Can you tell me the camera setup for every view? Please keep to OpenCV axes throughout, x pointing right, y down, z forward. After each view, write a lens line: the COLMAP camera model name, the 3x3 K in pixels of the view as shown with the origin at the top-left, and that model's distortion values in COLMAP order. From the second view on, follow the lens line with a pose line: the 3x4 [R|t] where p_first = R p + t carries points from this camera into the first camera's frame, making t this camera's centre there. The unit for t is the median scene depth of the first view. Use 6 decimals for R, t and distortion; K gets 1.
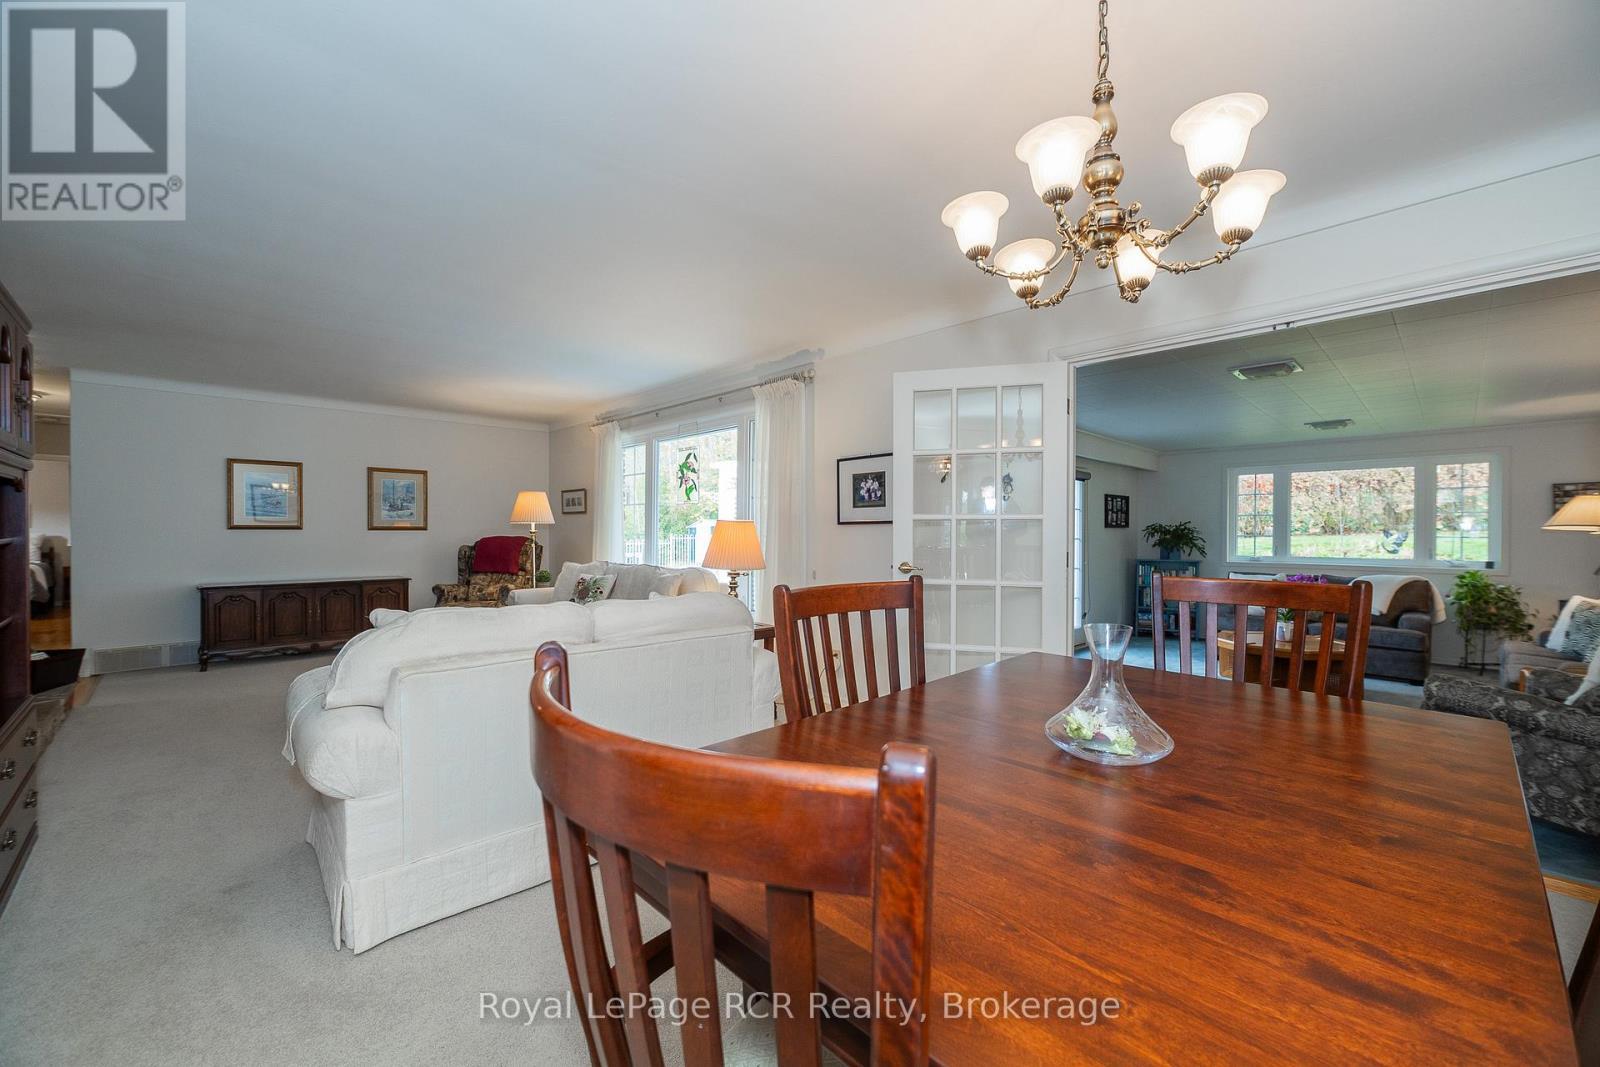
lens RADIAL K [[649.7, 0, 809.8], [0, 649.7, 532.6], [0, 0, 1]] dist [-0.000527, 0.001003]
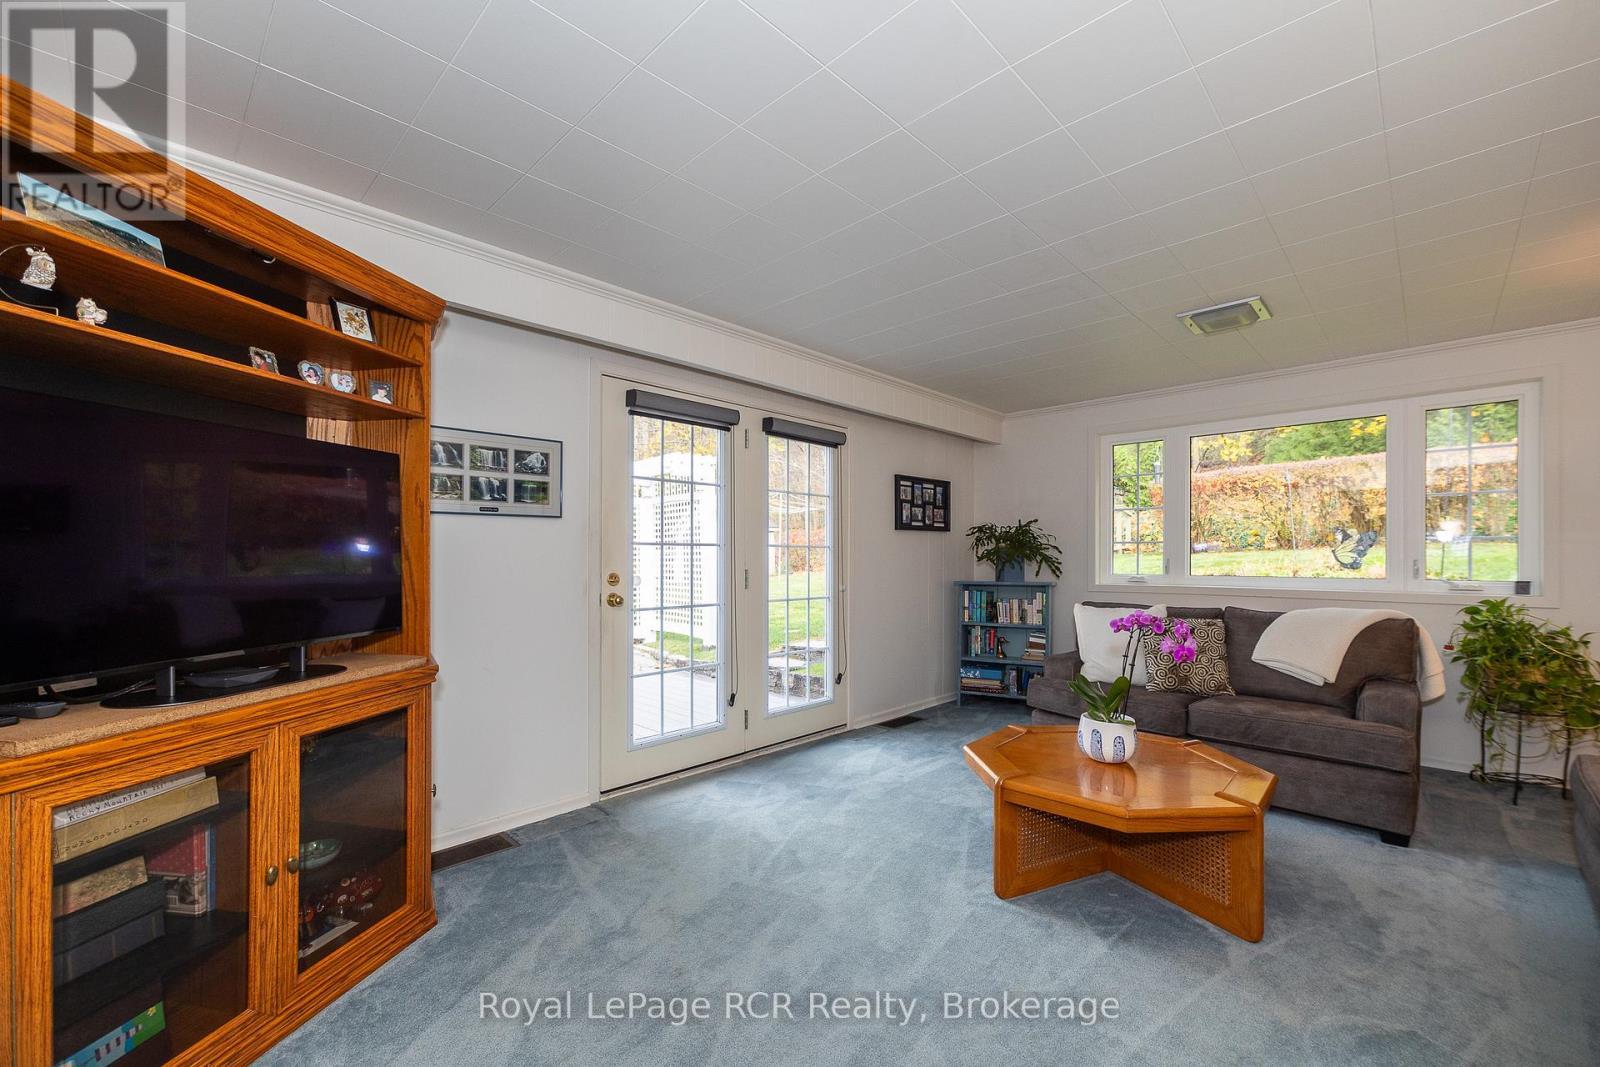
lens RADIAL K [[697.0, 0, 796.1], [0, 697.0, 548.6], [0, 0, 1]] dist [0.002356, 0.000188]
pose [[0.999079, -0.003763, 0.042740, 0.390914], [0.004248, 0.999928, -0.011263, 0.020022], [-0.042695, 0.011434, 0.999023, 0.415204]]
